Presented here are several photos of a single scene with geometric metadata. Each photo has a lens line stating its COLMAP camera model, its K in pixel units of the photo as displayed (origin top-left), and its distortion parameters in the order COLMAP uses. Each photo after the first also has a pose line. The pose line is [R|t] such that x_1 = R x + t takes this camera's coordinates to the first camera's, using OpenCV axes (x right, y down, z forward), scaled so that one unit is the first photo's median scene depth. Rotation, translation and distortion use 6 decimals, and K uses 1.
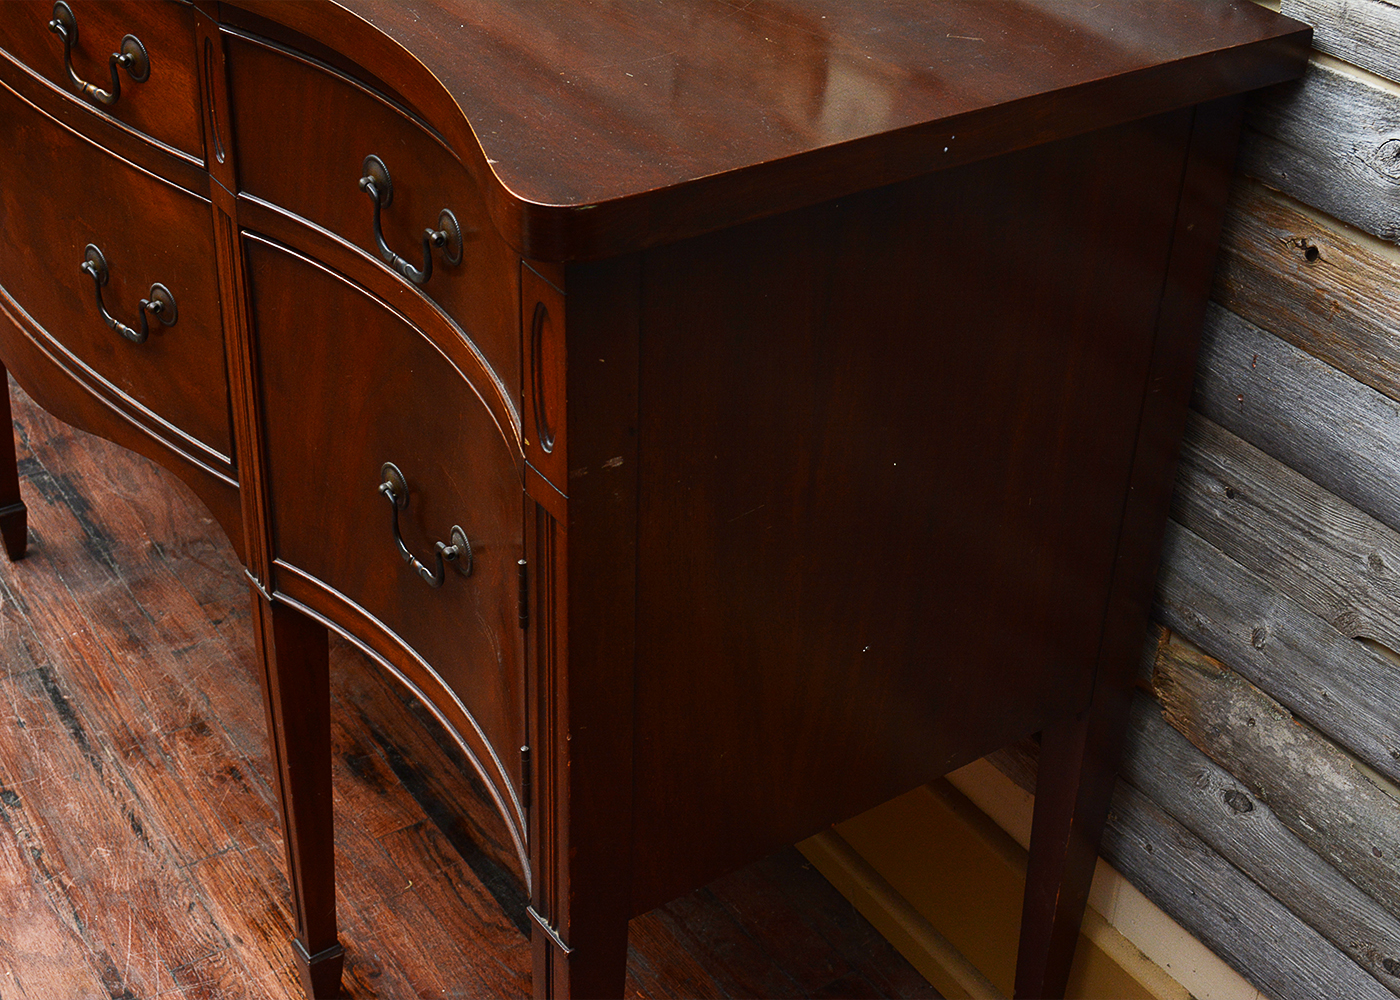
lens RADIAL K [[1994.6, 0, 725.2], [0, 1994.6, 503.2], [0, 0, 1]] dist [-0.031749, 0.000000]
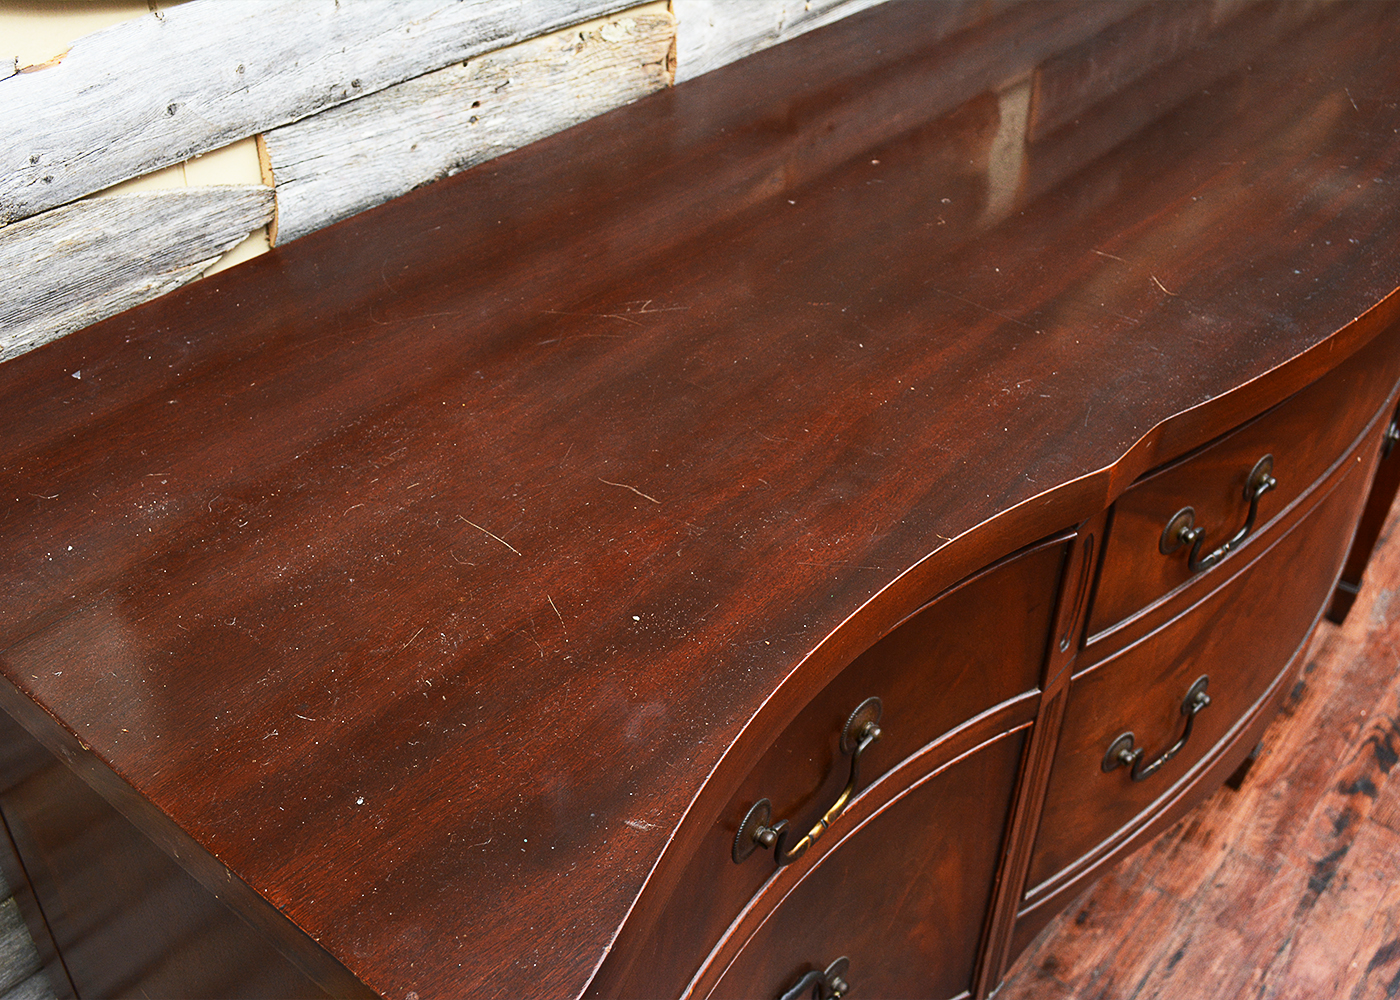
lens RADIAL K [[1405.3, 0, 705.7], [0, 1405.3, 496.4], [0, 0, 1]] dist [-0.063822, 0.000000]
pose [[-0.278949, -0.605031, 0.745738, -0.879804], [0.496510, 0.573843, 0.651293, -0.883339], [-0.821989, 0.551943, 0.140331, 1.274817]]
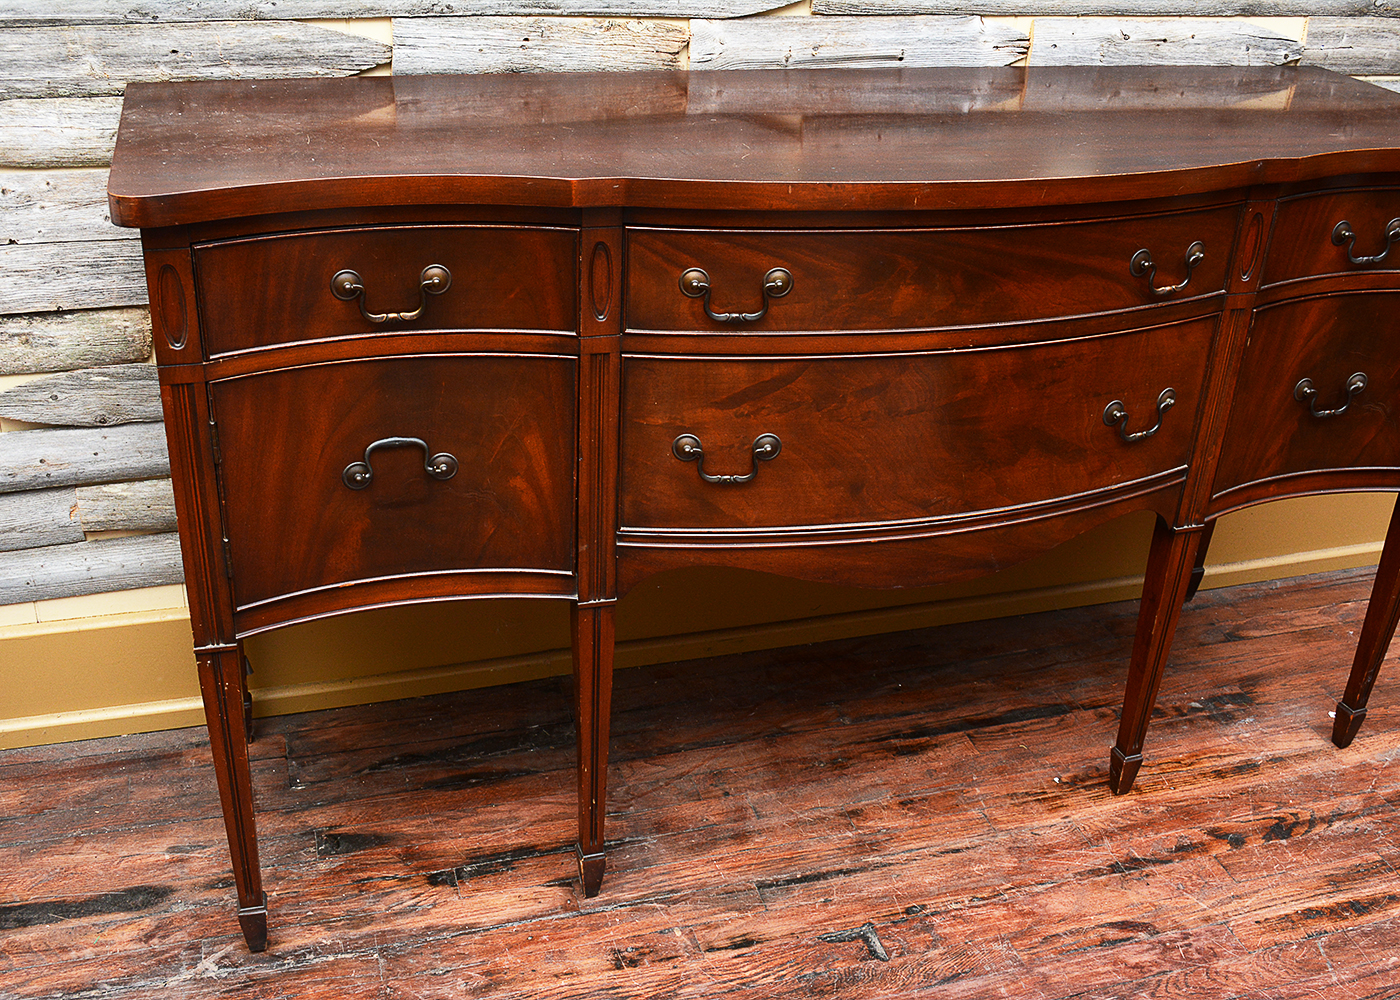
lens RADIAL K [[1405.3, 0, 708.8], [0, 1405.3, 495.8], [0, 0, 1]] dist [-0.063822, 0.000000]
pose [[0.295136, -0.470992, 0.831301, -1.407203], [0.493366, 0.820214, 0.289550, -0.562776], [-0.818220, 0.324679, 0.474446, 0.772911]]
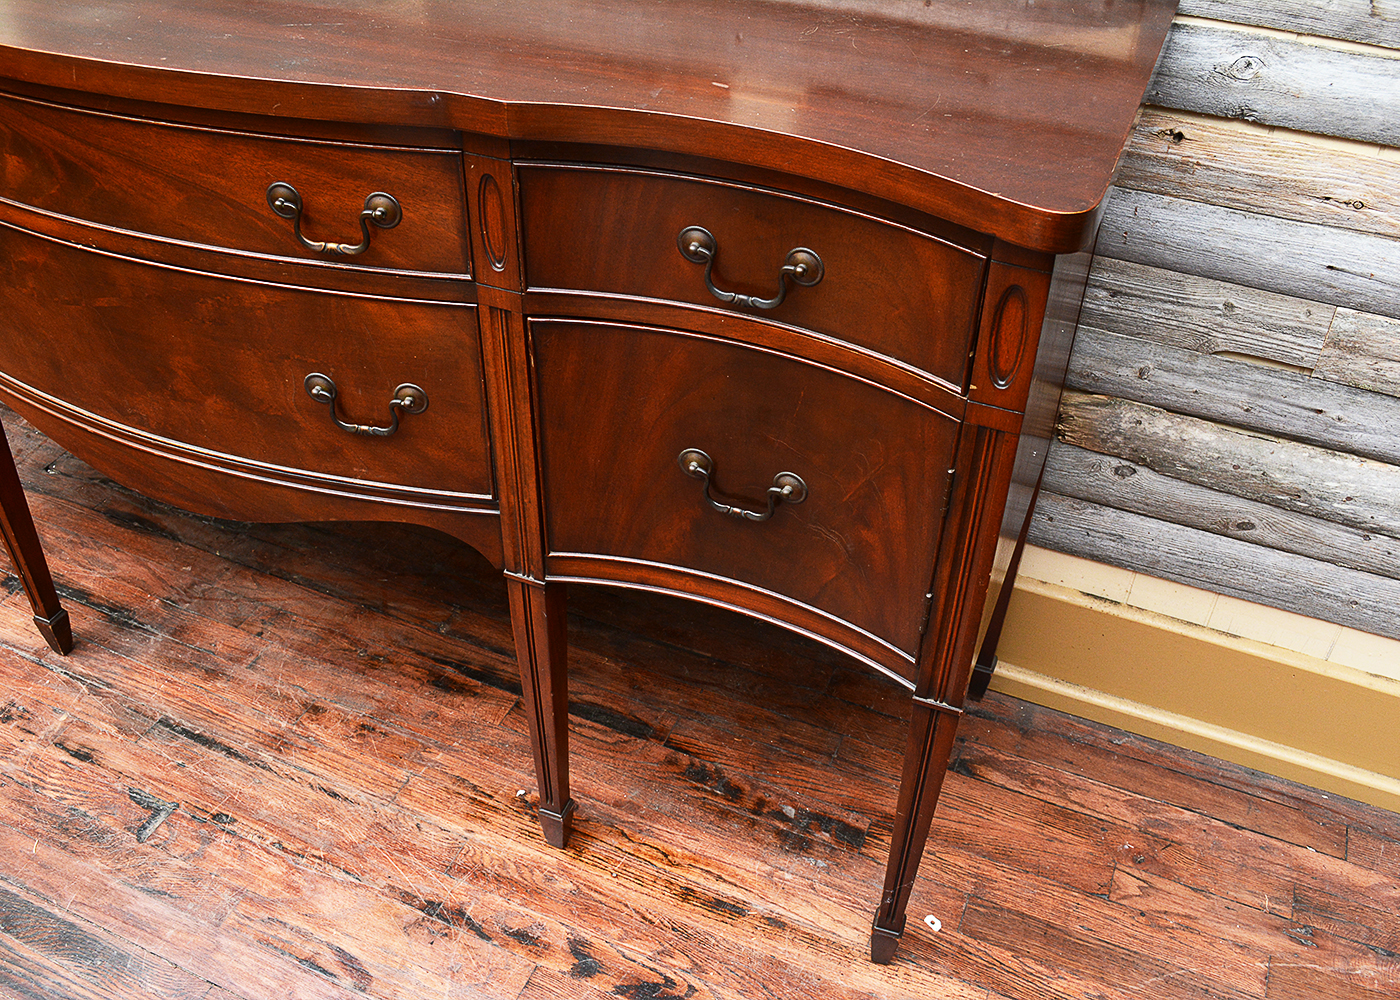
lens RADIAL K [[1242.5, 0, 709.8], [0, 1242.5, 495.0], [0, 0, 1]] dist [-0.075928, 0.005683]
pose [[0.841391, -0.355727, 0.406840, -0.458313], [0.306799, 0.934153, 0.182297, -0.126266], [-0.444899, -0.028565, 0.895125, 0.212616]]
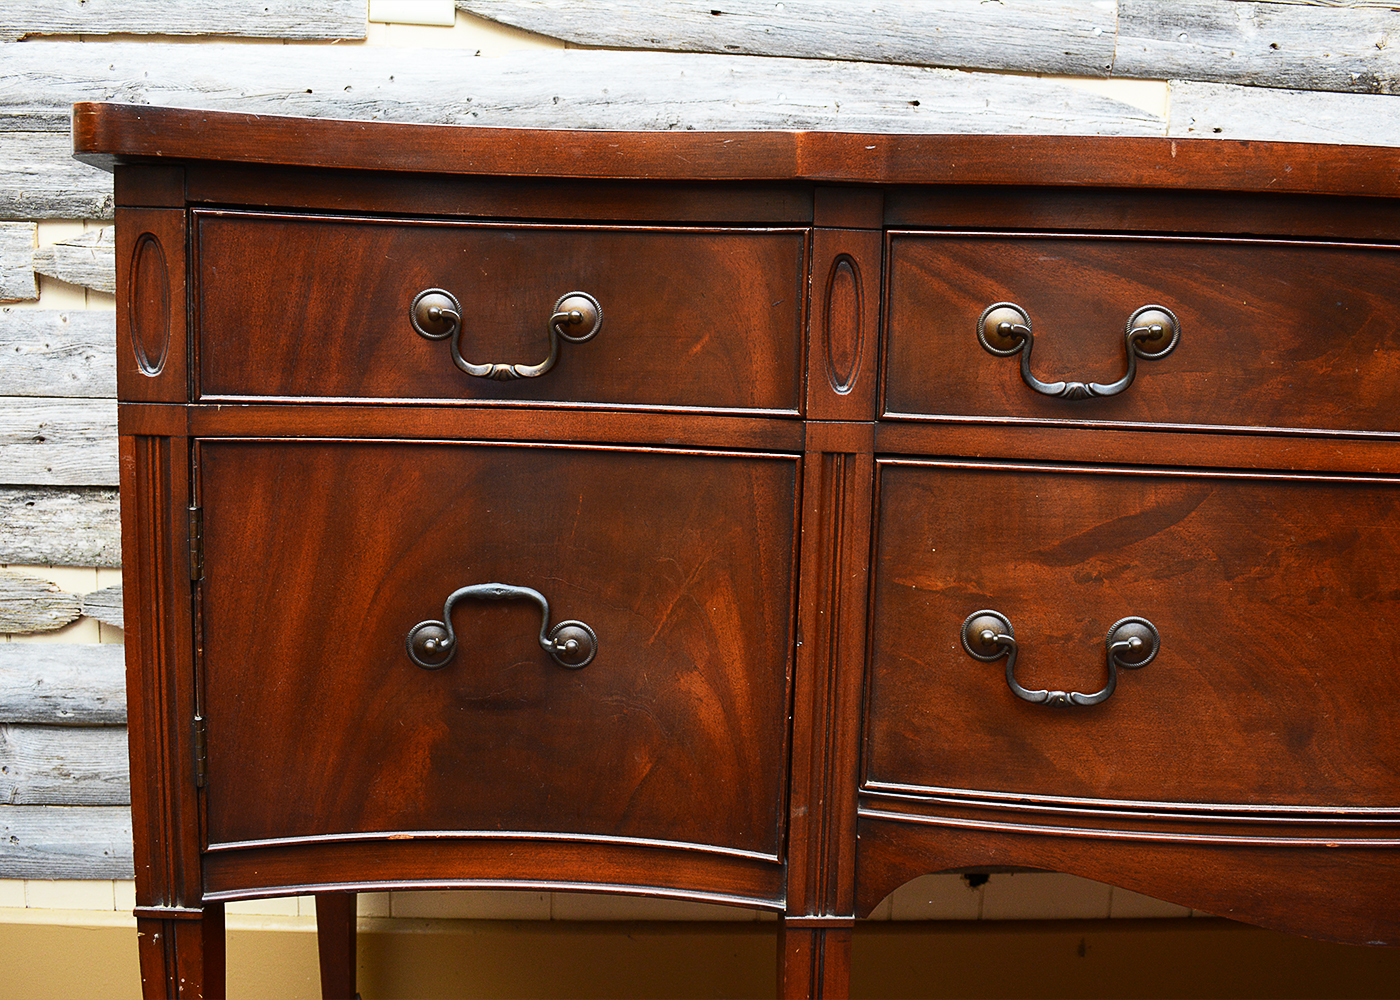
lens RADIAL K [[1242.5, 0, 705.5], [0, 1242.5, 497.4], [0, 0, 1]] dist [-0.075928, 0.005683]
pose [[0.523602, -0.145037, 0.839527, -1.019650], [0.464771, 0.874485, -0.138795, -0.331903], [-0.714023, 0.462861, 0.525291, 1.053218]]
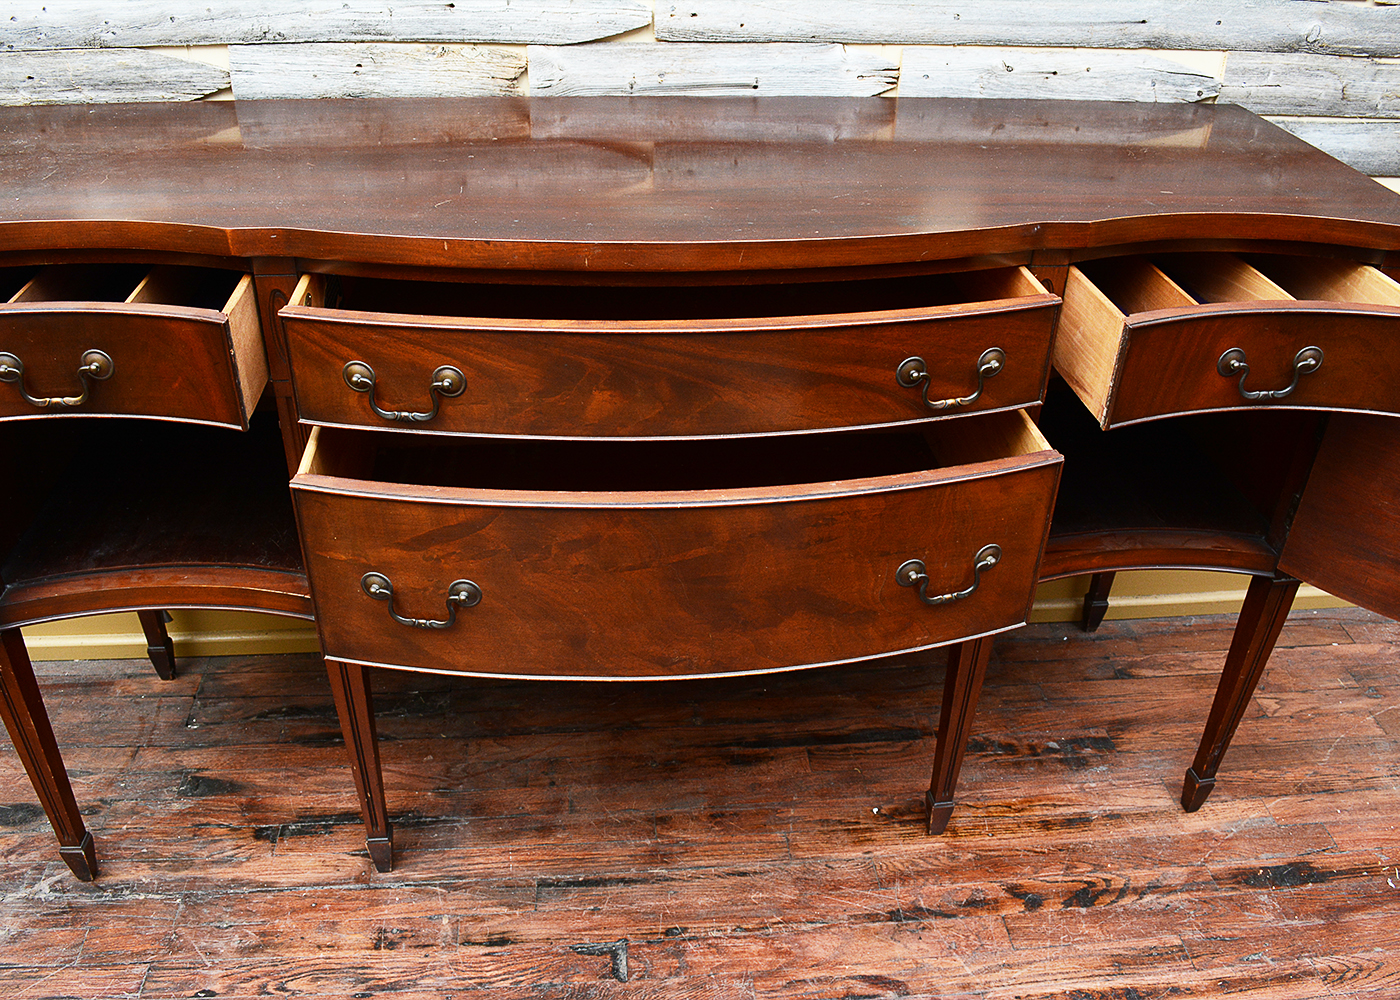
lens RADIAL K [[1158.7, 0, 711.1], [0, 1158.7, 495.5], [0, 0, 1]] dist [-0.079595, 0.003446]
pose [[0.476947, -0.497459, 0.724608, -1.038810], [0.472604, 0.840244, 0.265771, -0.411379], [-0.741058, 0.215694, 0.635853, 0.546020]]
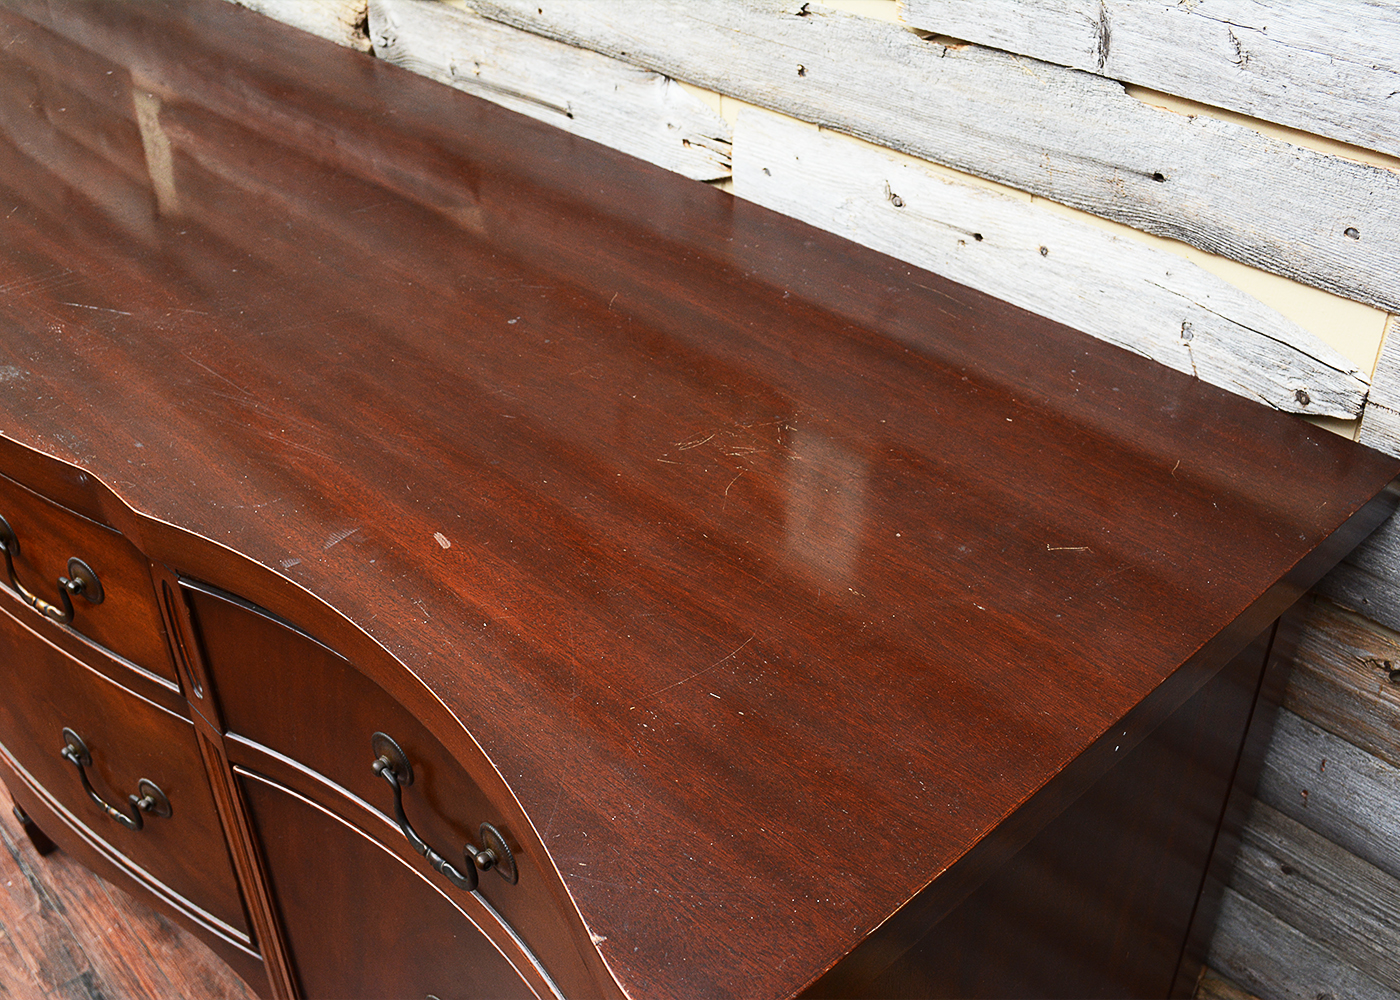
lens RADIAL K [[1405.3, 0, 718.6], [0, 1405.3, 500.2], [0, 0, 1]] dist [-0.063822, 0.000000]
pose [[0.986154, -0.127884, 0.105578, -0.069445], [0.125377, 0.991653, 0.030084, -0.223956], [-0.108544, -0.016430, 0.993956, 0.316515]]
